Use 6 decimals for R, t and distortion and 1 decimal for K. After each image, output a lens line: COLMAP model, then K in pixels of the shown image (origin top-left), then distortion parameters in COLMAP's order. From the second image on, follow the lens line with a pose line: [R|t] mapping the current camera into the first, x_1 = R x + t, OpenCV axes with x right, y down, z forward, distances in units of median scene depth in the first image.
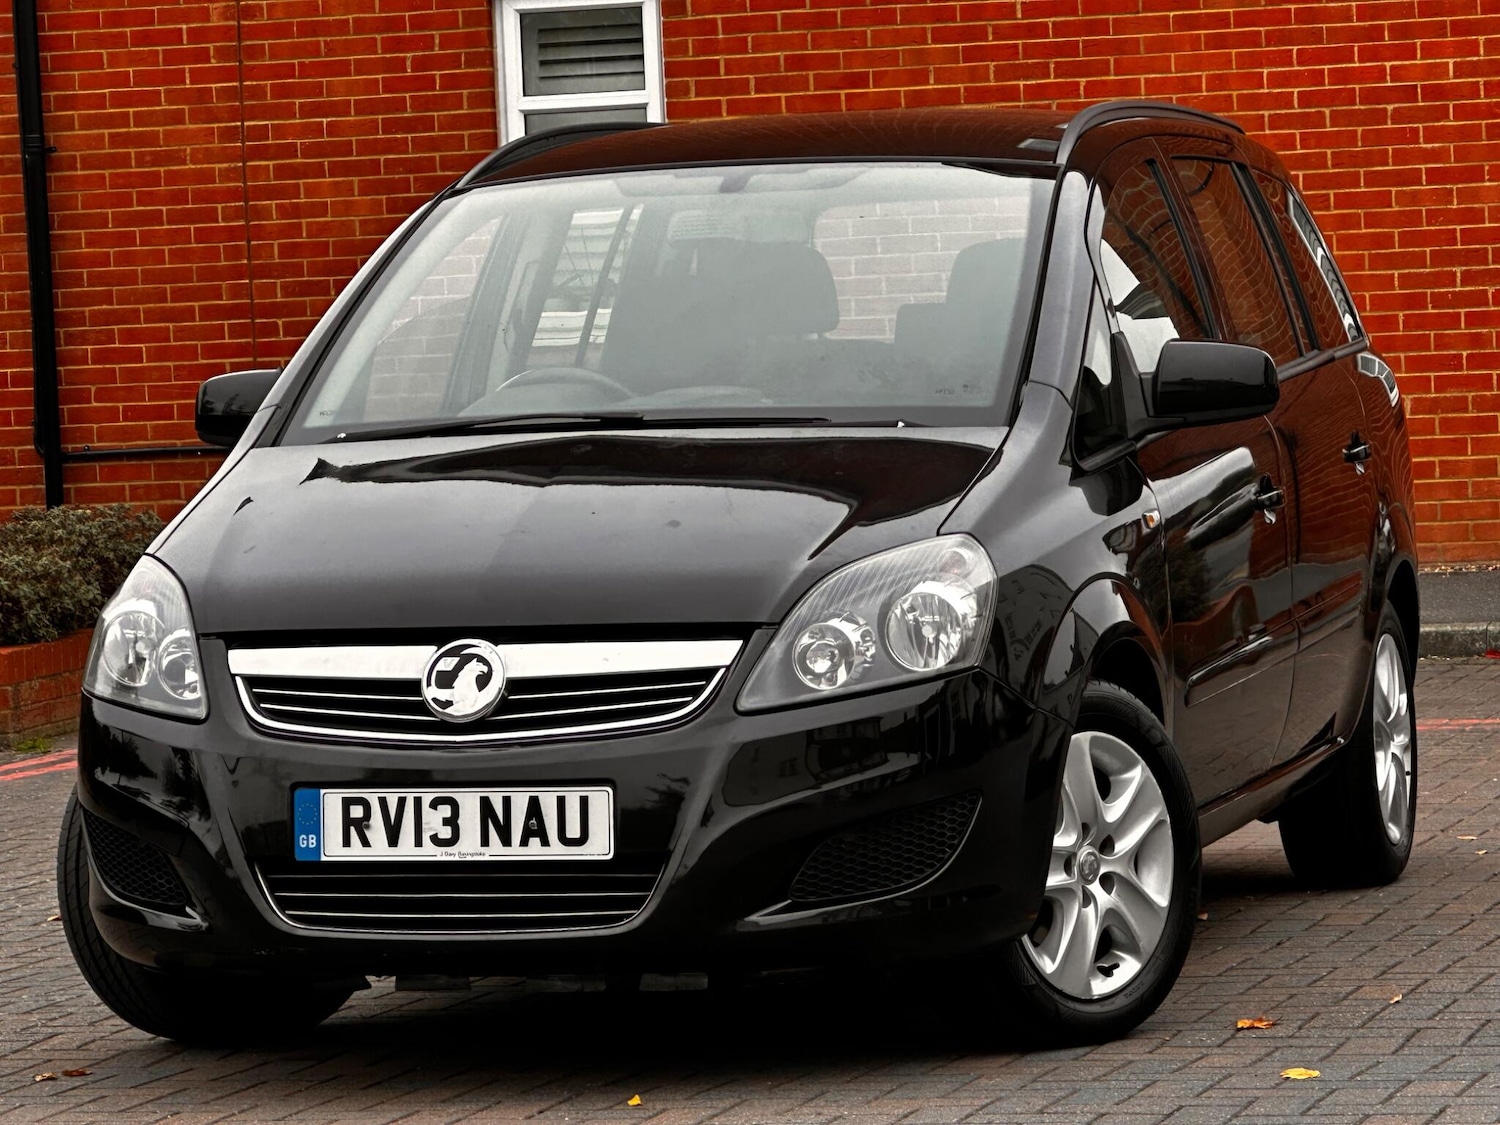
lens RADIAL K [[5772.6, 0, 750.0], [0, 5772.6, 562.5], [0, 0, 1]] dist [-0.651693, 18.105543]
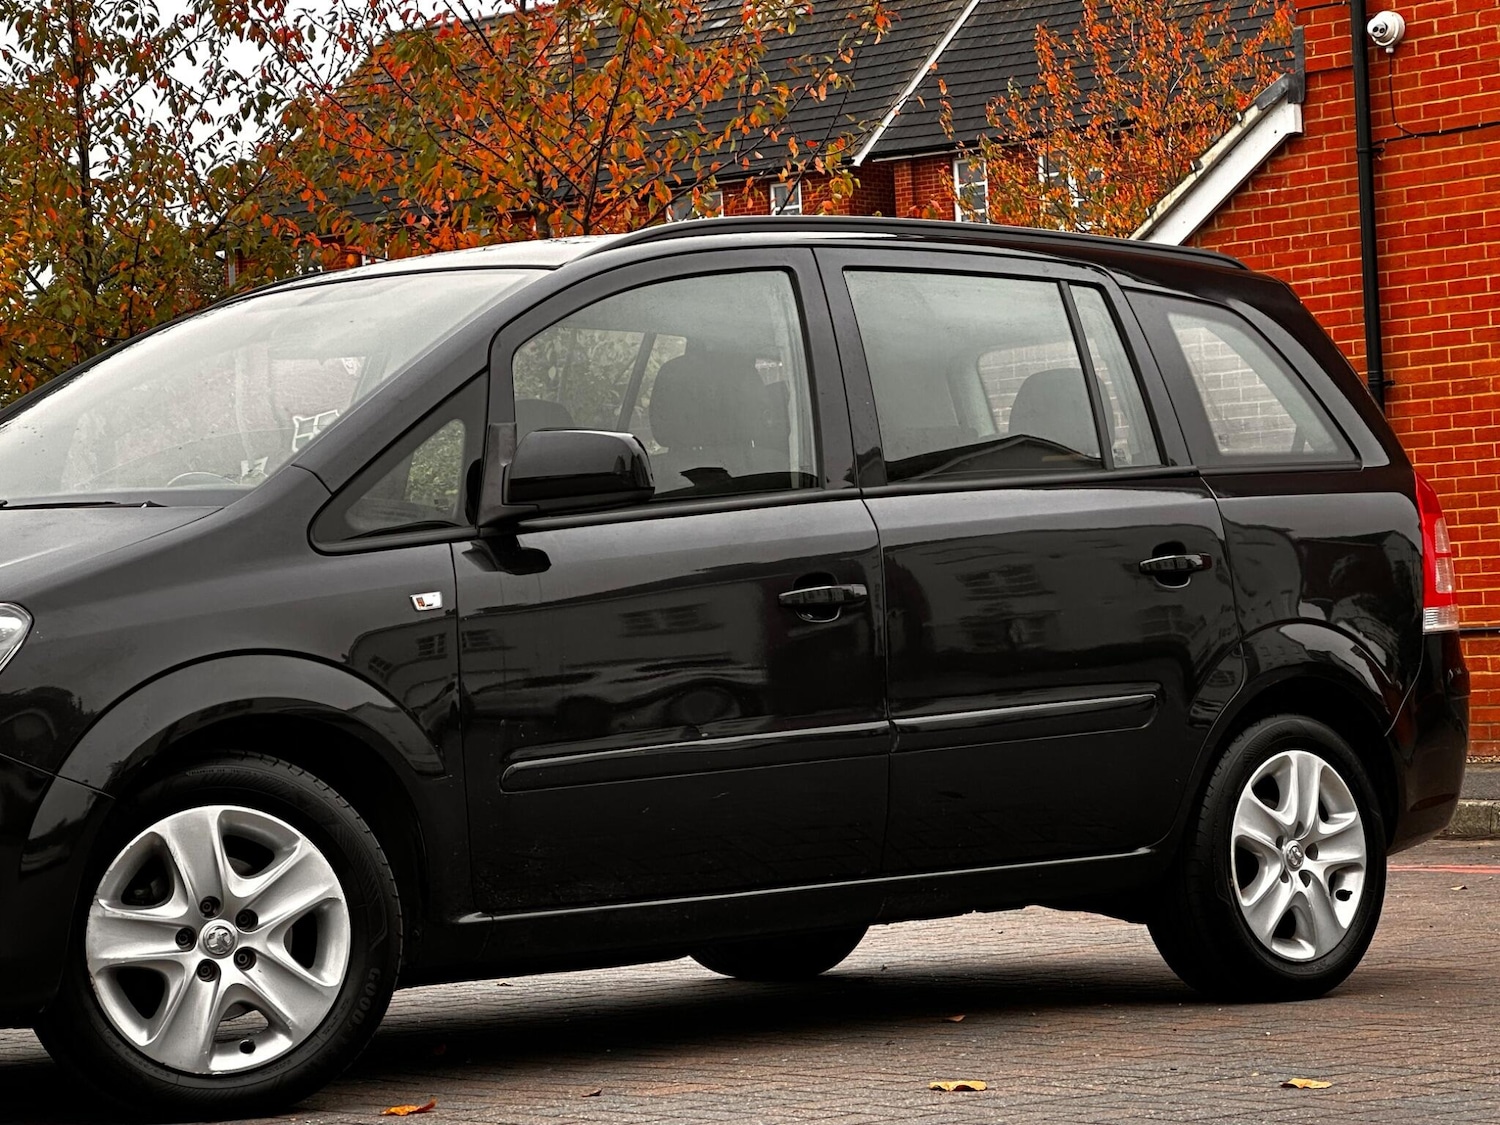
lens RADIAL K [[4163.2, 0, 750.0], [0, 4163.2, 562.5], [0, 0, 1]] dist [0.089602, 2.165327]
pose [[0.867795, -0.002681, -0.496914, 0.529477], [-0.020967, 0.998897, -0.042006, 0.016545], [0.496479, 0.046871, 0.866782, 0.435671]]
